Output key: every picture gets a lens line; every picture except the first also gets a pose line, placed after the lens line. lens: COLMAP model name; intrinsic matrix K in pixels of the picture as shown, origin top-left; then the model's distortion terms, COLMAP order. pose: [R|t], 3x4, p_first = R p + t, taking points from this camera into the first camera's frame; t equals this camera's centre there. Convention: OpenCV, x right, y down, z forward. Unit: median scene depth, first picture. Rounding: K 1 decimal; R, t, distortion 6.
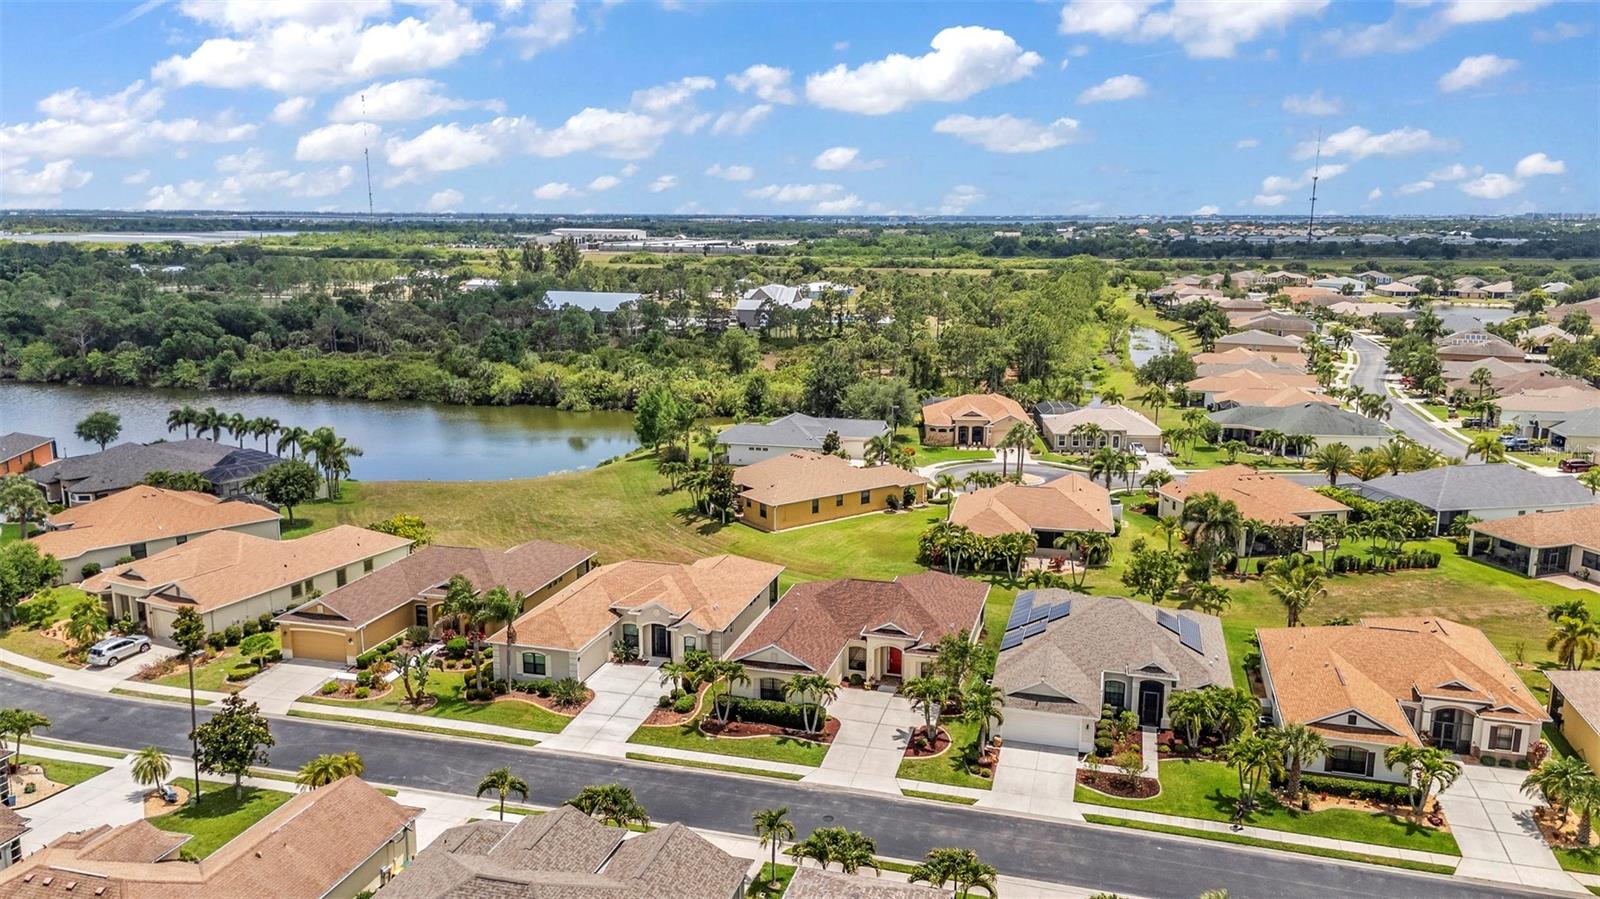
lens RADIAL K [[1172.3, 0, 800.0], [0, 1172.3, 449.5], [0, 0, 1]] dist [0.069518, -0.062320]
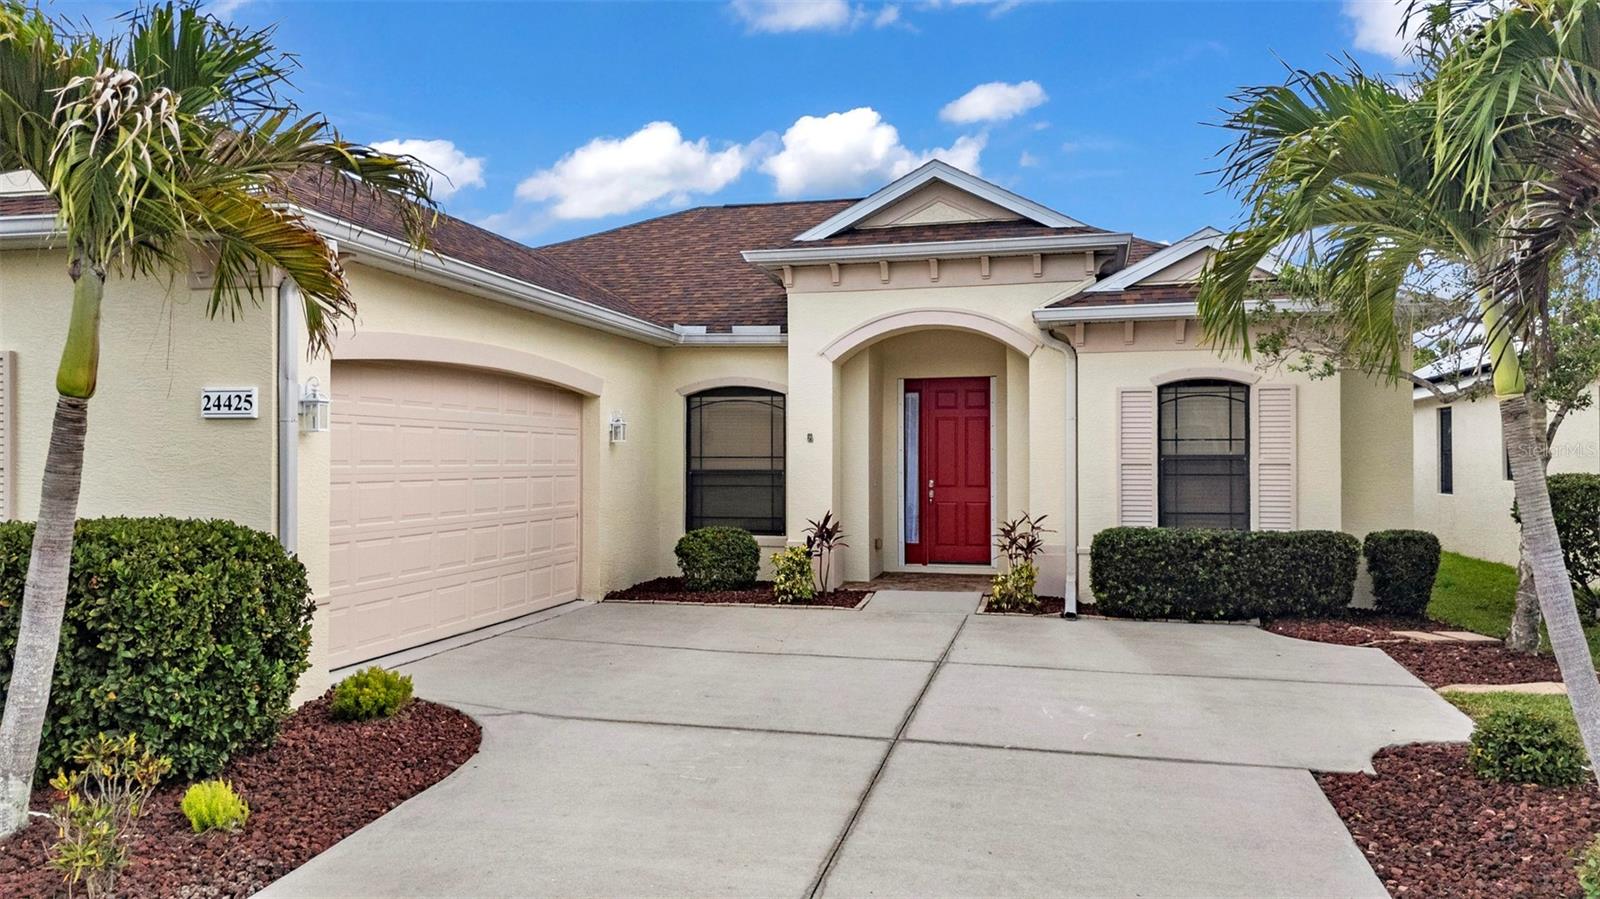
lens RADIAL K [[1175.5, 0, 800.0], [0, 1175.5, 449.5], [0, 0, 1]] dist [0.063481, -0.053554]
pose [[0.999034, -0.001724, 0.043911, 0.051248], [0.010767, 0.978375, -0.206560, 0.212060], [-0.042605, 0.206833, 0.977448, 0.834713]]
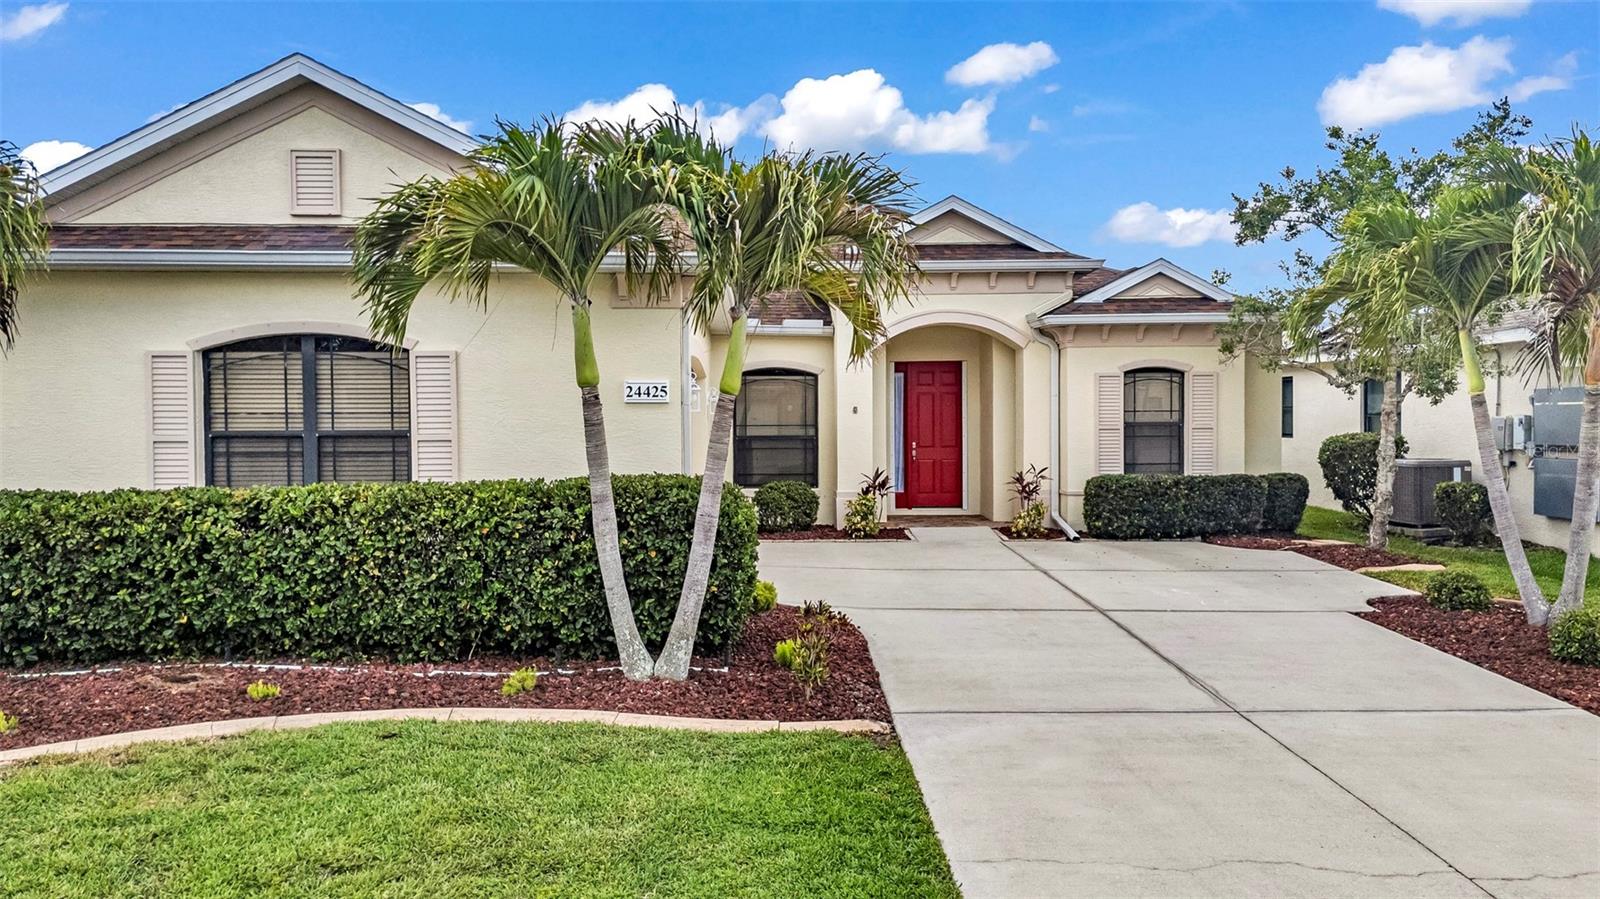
lens RADIAL K [[1175.5, 0, 800.0], [0, 1175.5, 449.5], [0, 0, 1]] dist [0.063481, -0.053554]
pose [[0.952276, -0.015182, 0.304861, -0.010558], [0.068215, 0.984087, -0.164072, 0.216759], [-0.297519, 0.177038, 0.938158, 0.804788]]
